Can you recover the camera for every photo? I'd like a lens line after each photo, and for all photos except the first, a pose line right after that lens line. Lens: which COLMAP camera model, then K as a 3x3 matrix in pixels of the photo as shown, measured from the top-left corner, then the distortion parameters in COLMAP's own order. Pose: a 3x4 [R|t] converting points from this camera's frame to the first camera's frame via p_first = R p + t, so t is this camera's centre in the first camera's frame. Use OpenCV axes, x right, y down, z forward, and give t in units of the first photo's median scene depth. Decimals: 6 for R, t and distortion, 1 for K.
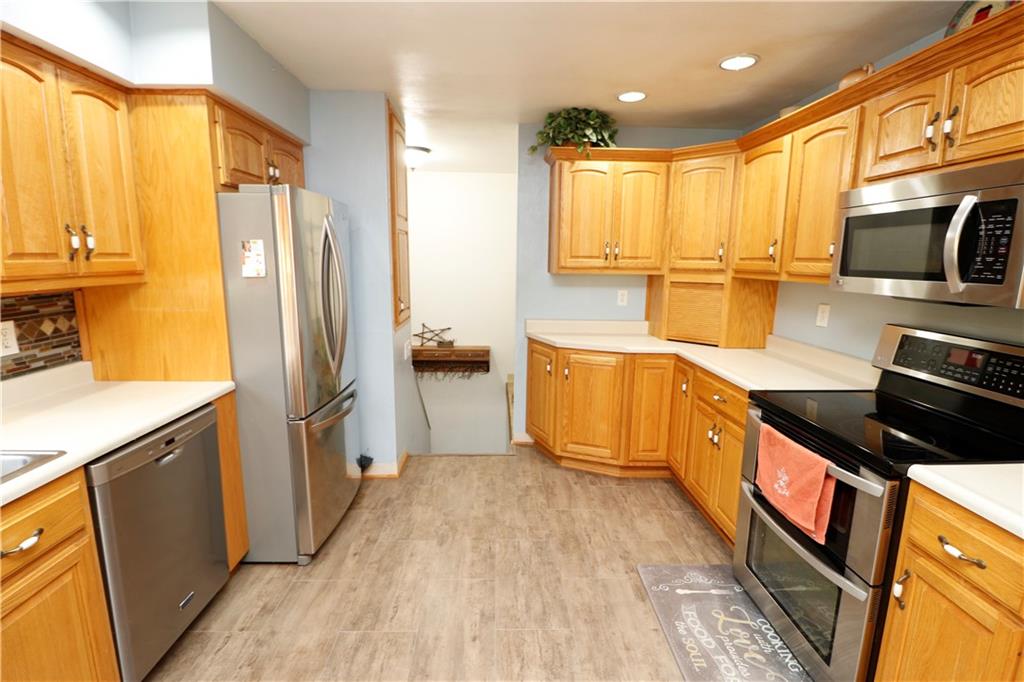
lens RADIAL K [[478.6, 0, 506.7], [0, 478.6, 339.7], [0, 0, 1]] dist [-0.014578, -0.001518]
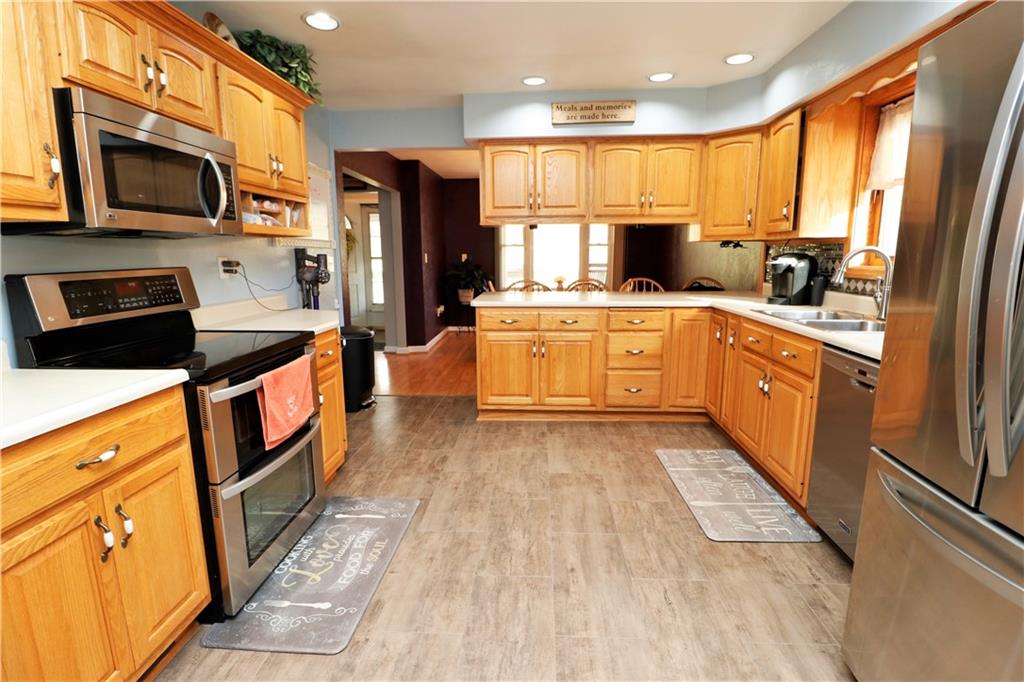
lens RADIAL K [[478.6, 0, 513.0], [0, 478.6, 339.5], [0, 0, 1]] dist [-0.014578, -0.001518]
pose [[-0.996930, -0.021024, 0.075425, -0.003977], [0.005929, 0.940243, 0.340452, -0.126041], [-0.078075, 0.339854, -0.937232, 1.153691]]
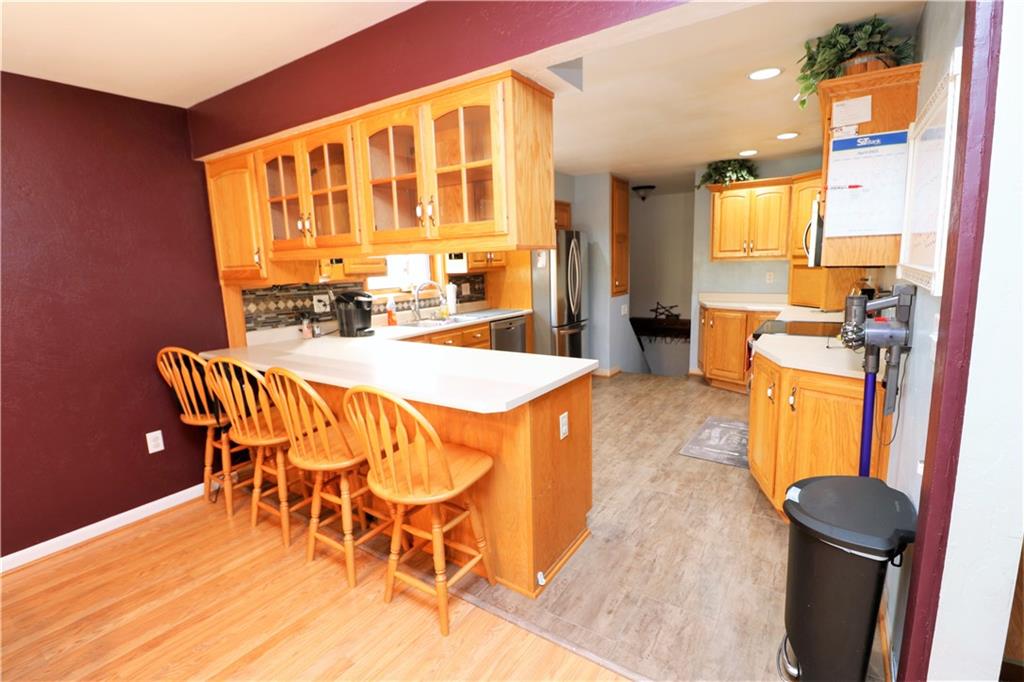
lens RADIAL K [[478.6, 0, 492.7], [0, 478.6, 356.0], [0, 0, 1]] dist [-0.014578, -0.001518]
pose [[0.797735, 0.078090, -0.597931, 0.550568], [-0.058139, 0.996920, 0.052633, 0.148732], [0.600199, -0.007224, 0.799818, -0.799629]]
